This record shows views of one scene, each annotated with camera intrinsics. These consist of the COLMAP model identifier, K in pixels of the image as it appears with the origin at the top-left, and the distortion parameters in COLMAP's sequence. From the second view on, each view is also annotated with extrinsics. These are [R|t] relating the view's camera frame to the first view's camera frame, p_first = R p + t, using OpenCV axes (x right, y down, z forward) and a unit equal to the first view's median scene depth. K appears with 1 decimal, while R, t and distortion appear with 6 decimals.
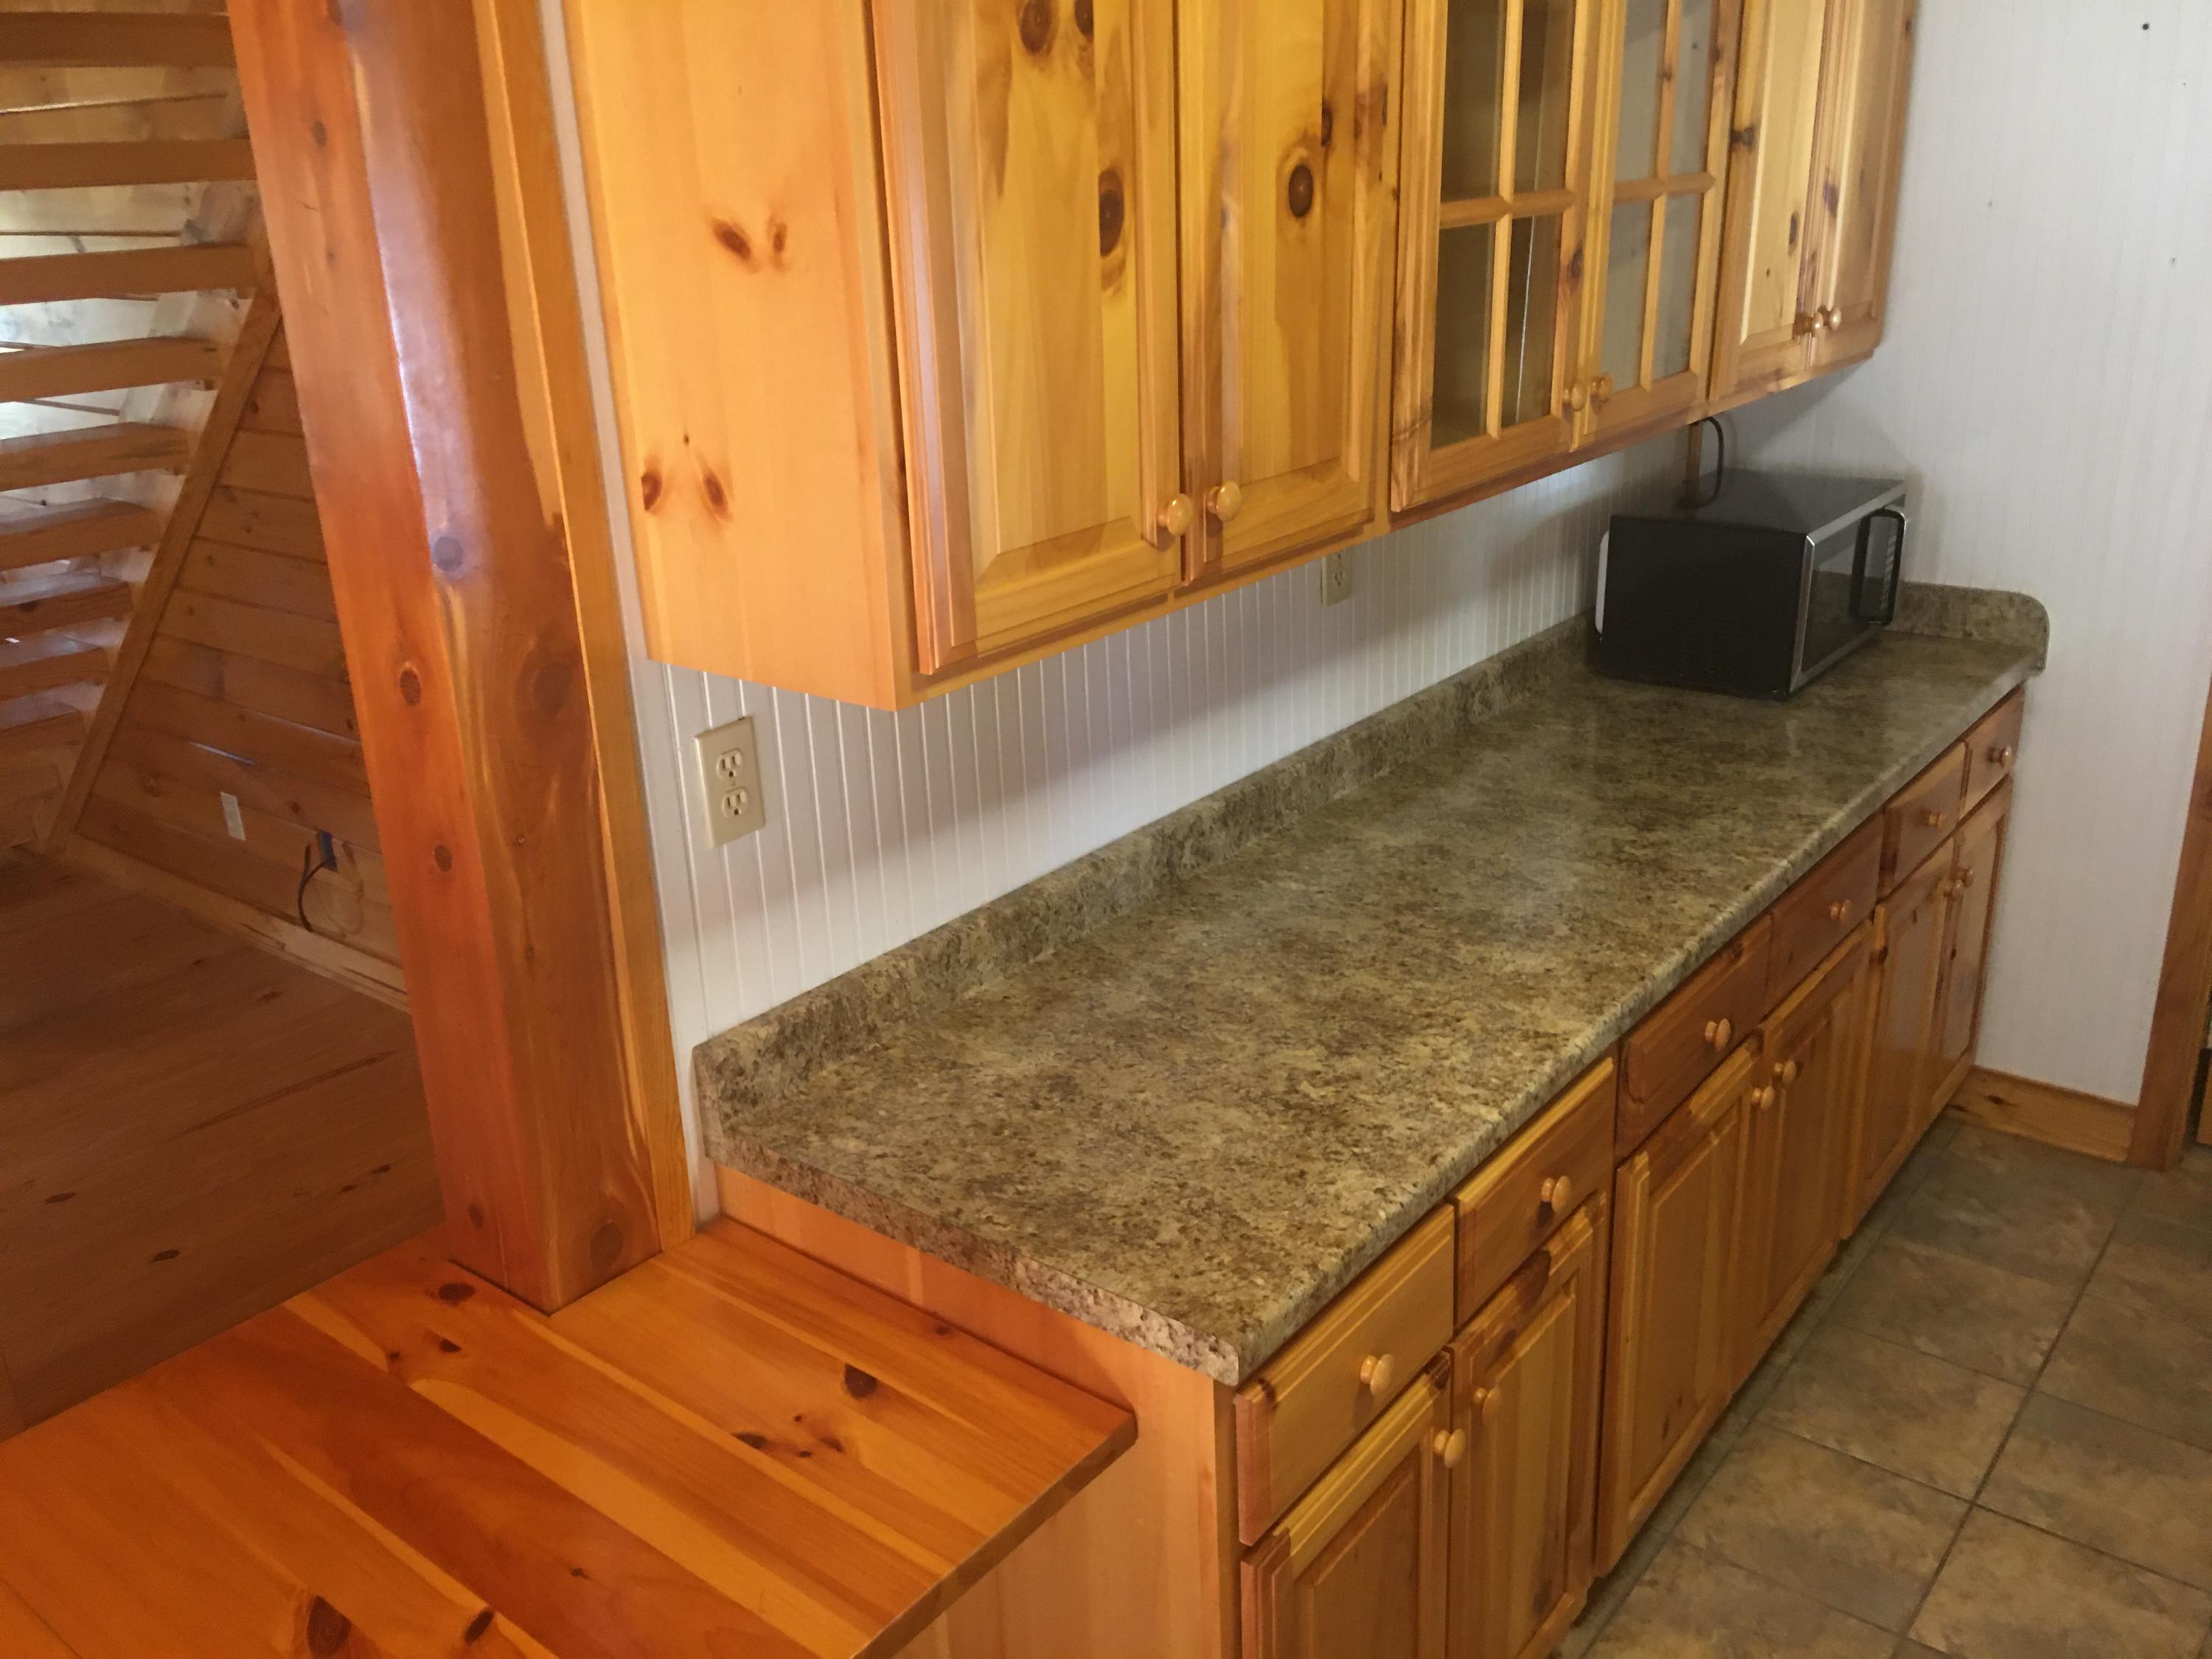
lens RADIAL K [[1837.1, 0, 1098.0], [0, 1837.1, 864.1], [0, 0, 1]] dist [0.111336, -0.163488]
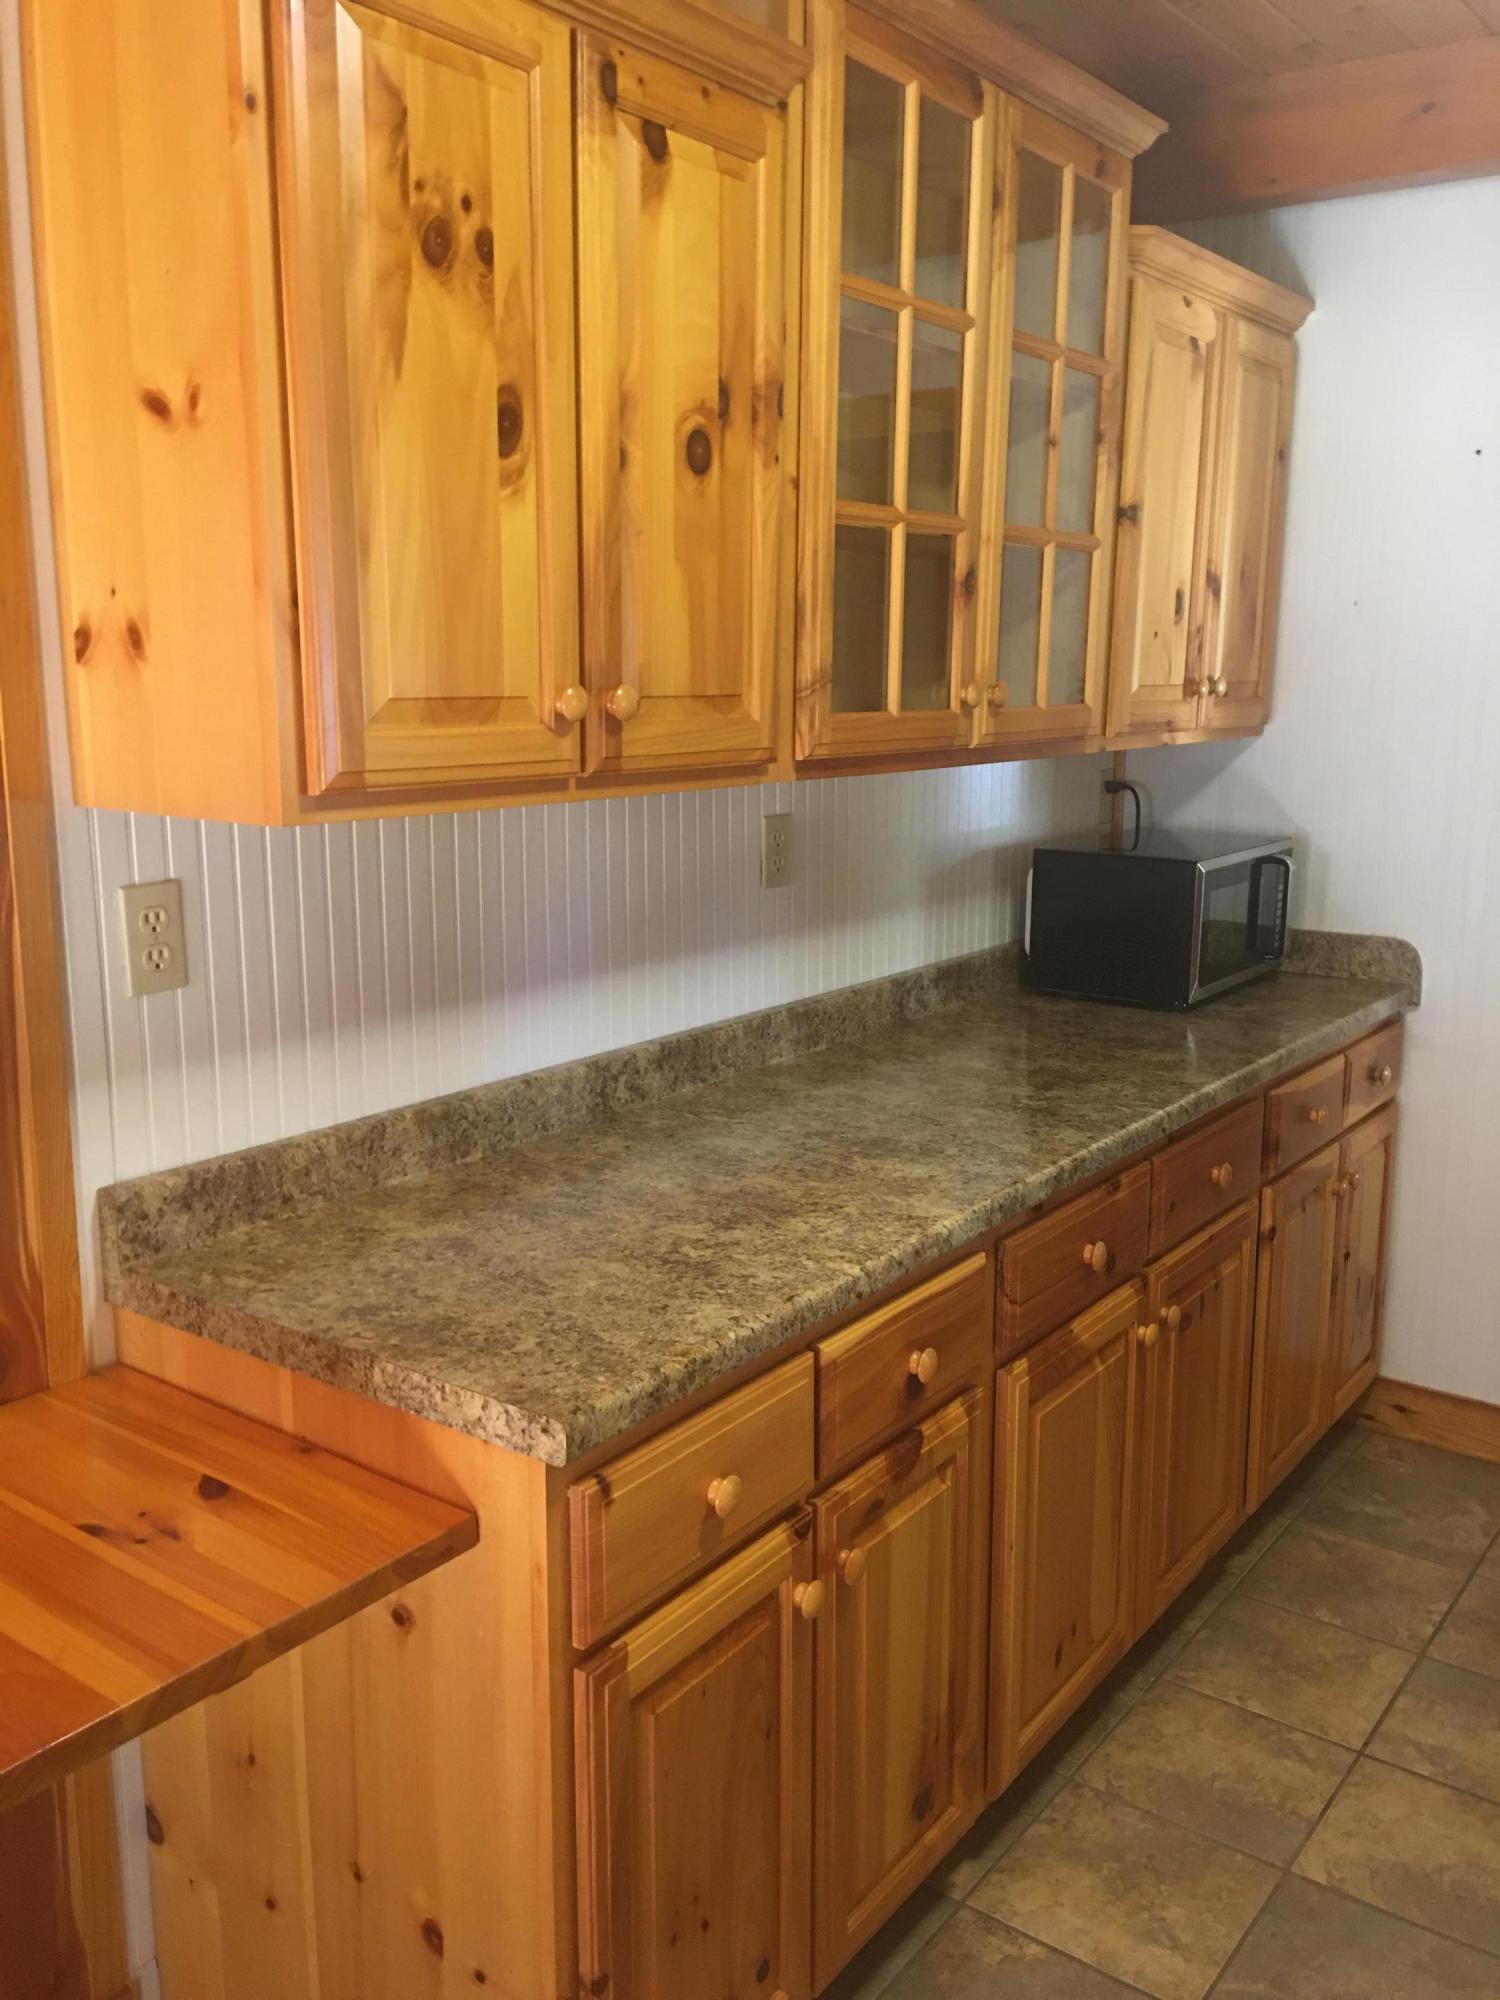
lens RADIAL K [[1673.7, 0, 750.2], [0, 1673.7, 1032.8], [0, 0, 1]] dist [0.110654, -0.156858]
pose [[0.998585, 0.036018, 0.039133, 0.100134], [-0.029032, 0.985641, -0.166343, 0.148227], [-0.044562, 0.164971, 0.985291, 0.020715]]
